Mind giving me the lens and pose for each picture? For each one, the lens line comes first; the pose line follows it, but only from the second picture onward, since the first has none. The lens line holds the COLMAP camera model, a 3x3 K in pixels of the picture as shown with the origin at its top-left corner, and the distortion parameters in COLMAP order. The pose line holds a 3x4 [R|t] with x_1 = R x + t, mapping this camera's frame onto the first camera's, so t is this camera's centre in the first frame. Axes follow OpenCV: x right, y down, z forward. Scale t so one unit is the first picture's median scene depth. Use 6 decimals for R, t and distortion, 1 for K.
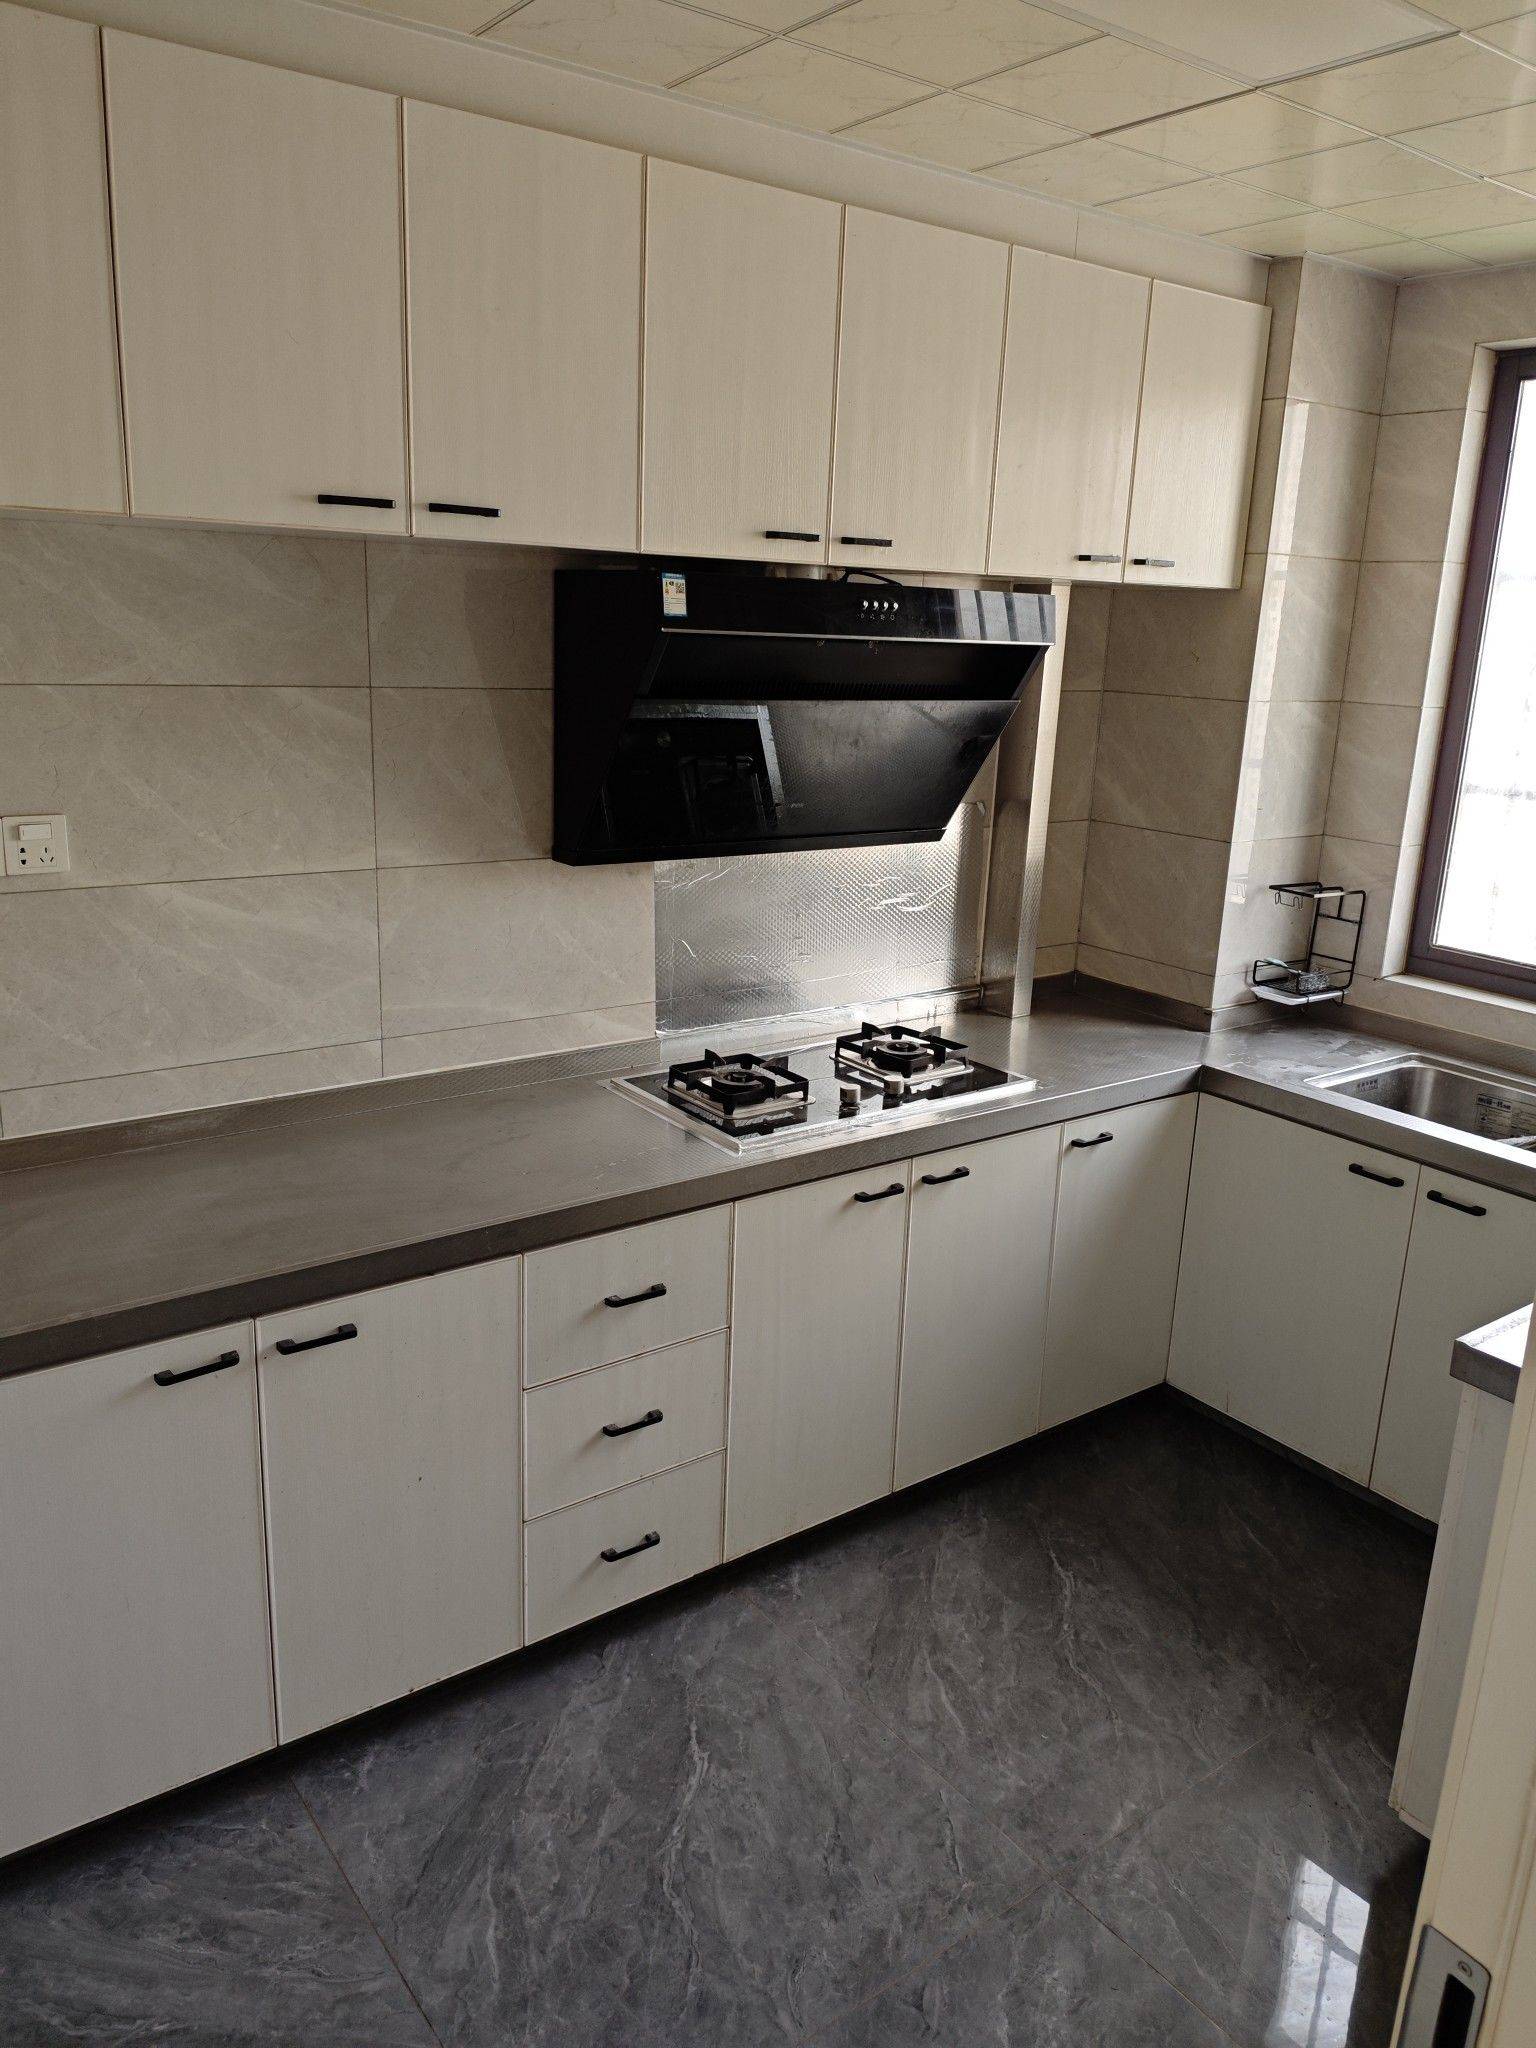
lens RADIAL K [[1486.9, 0, 765.6], [0, 1486.9, 1025.0], [0, 0, 1]] dist [-0.001046, -0.008420]
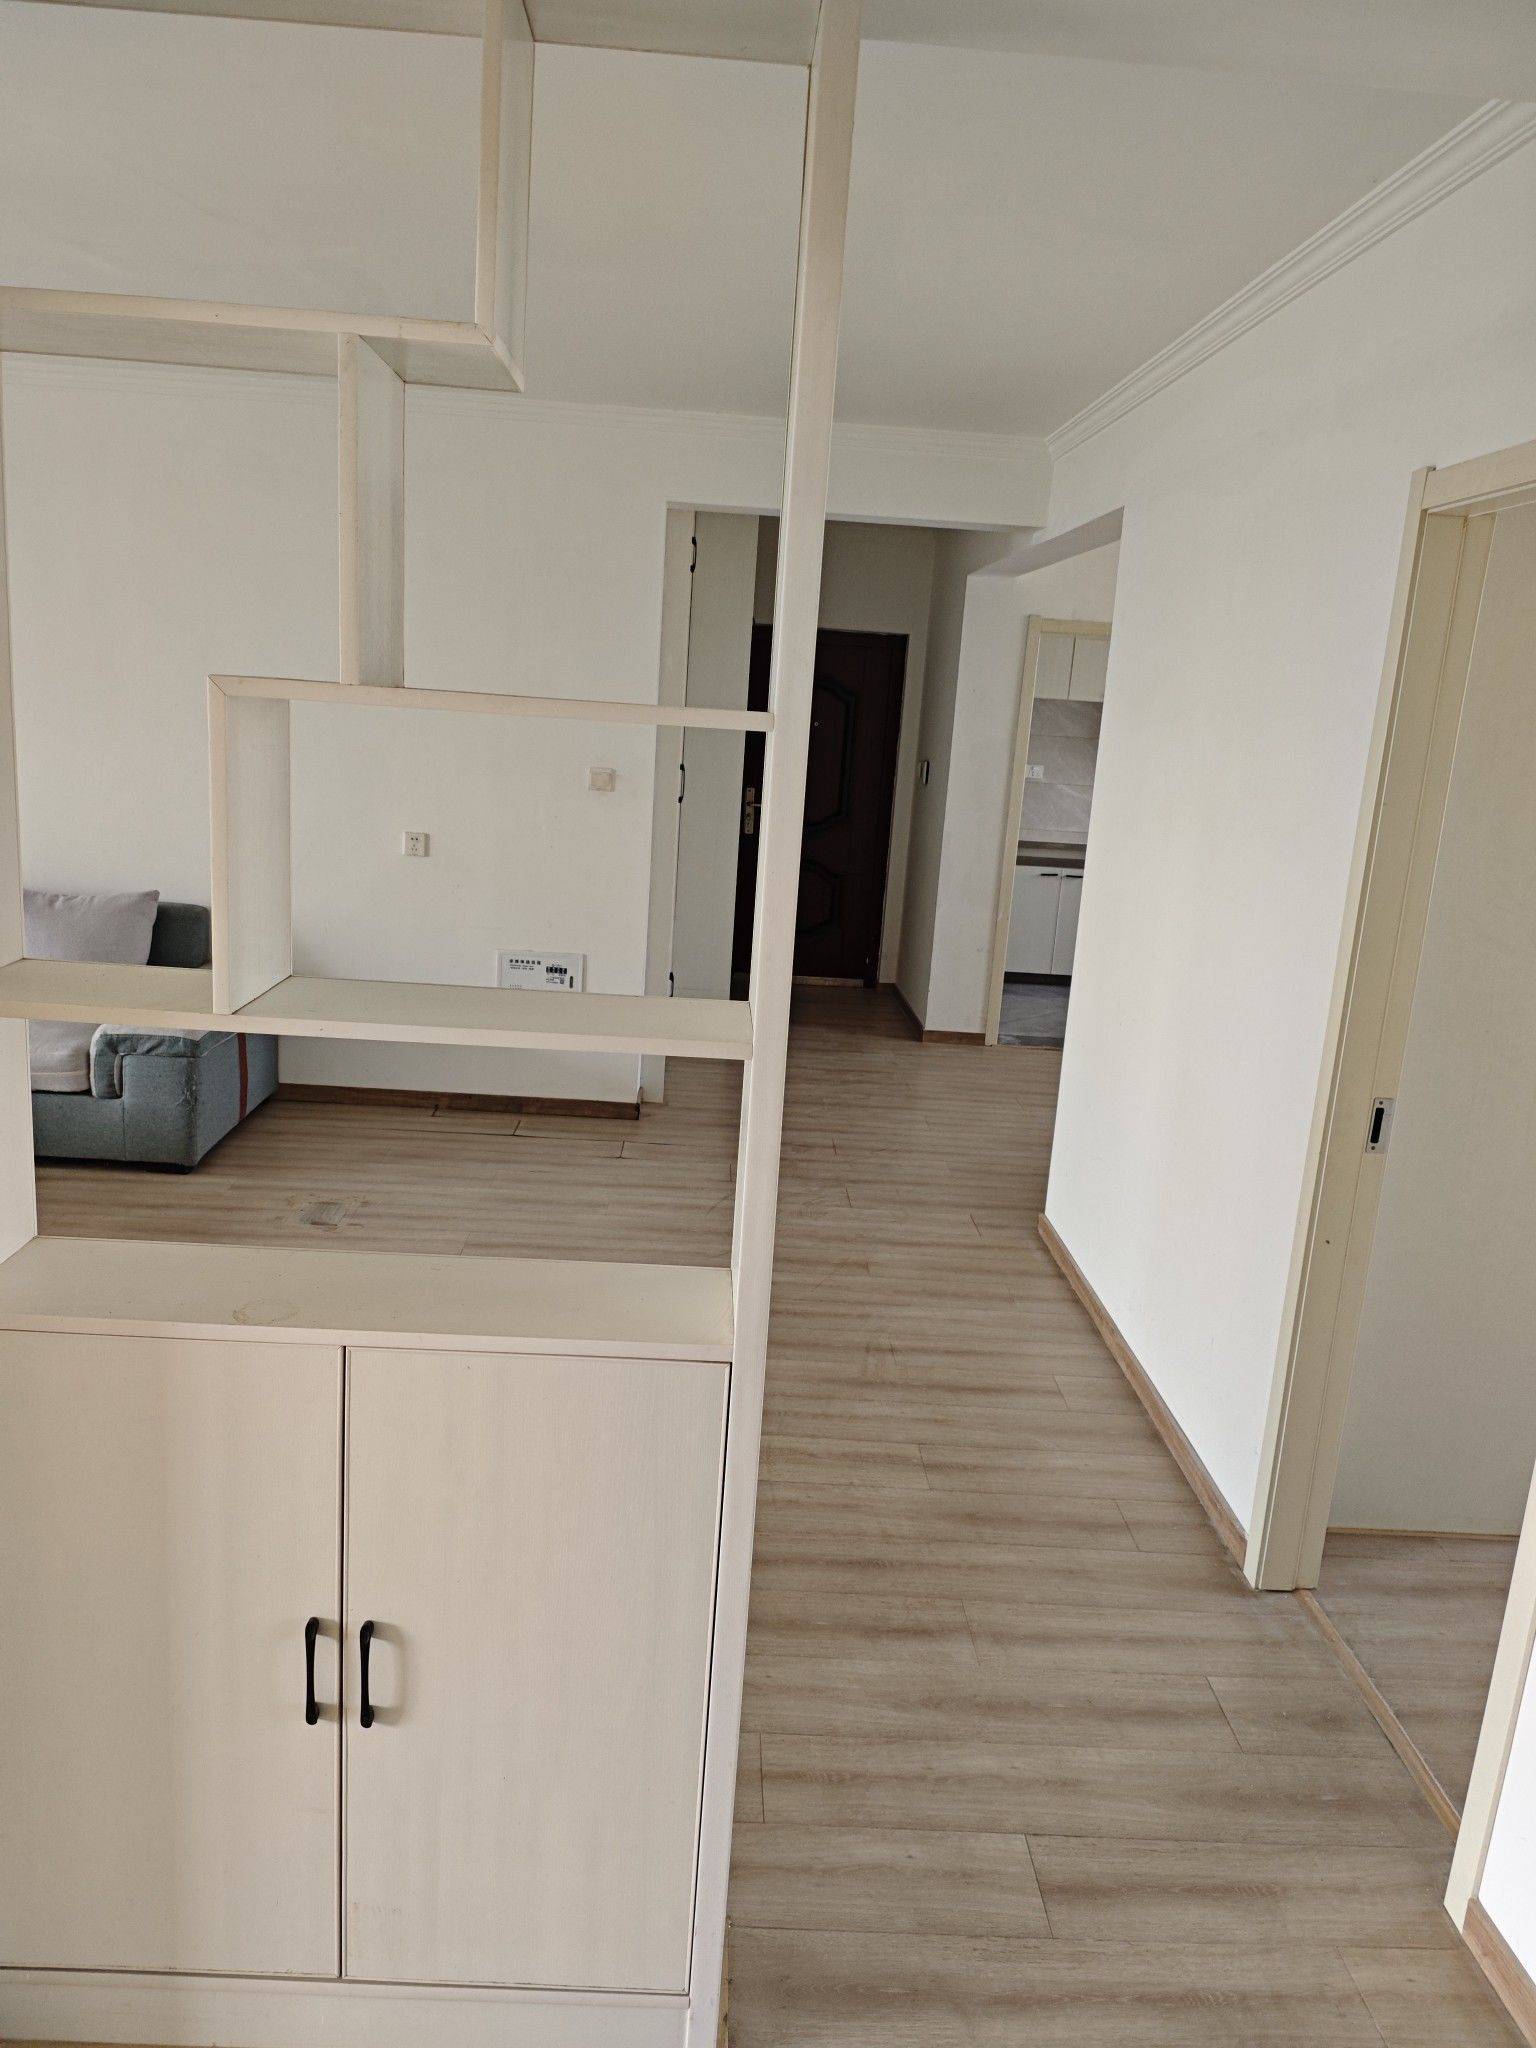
lens RADIAL K [[1486.9, 0, 760.8], [0, 1486.9, 1026.4], [0, 0, 1]] dist [-0.001046, -0.008420]
pose [[0.822672, 0.140263, -0.550942, 1.350447], [-0.181037, 0.983273, -0.019996, 0.845532], [0.538922, 0.116191, 0.834304, -2.982726]]
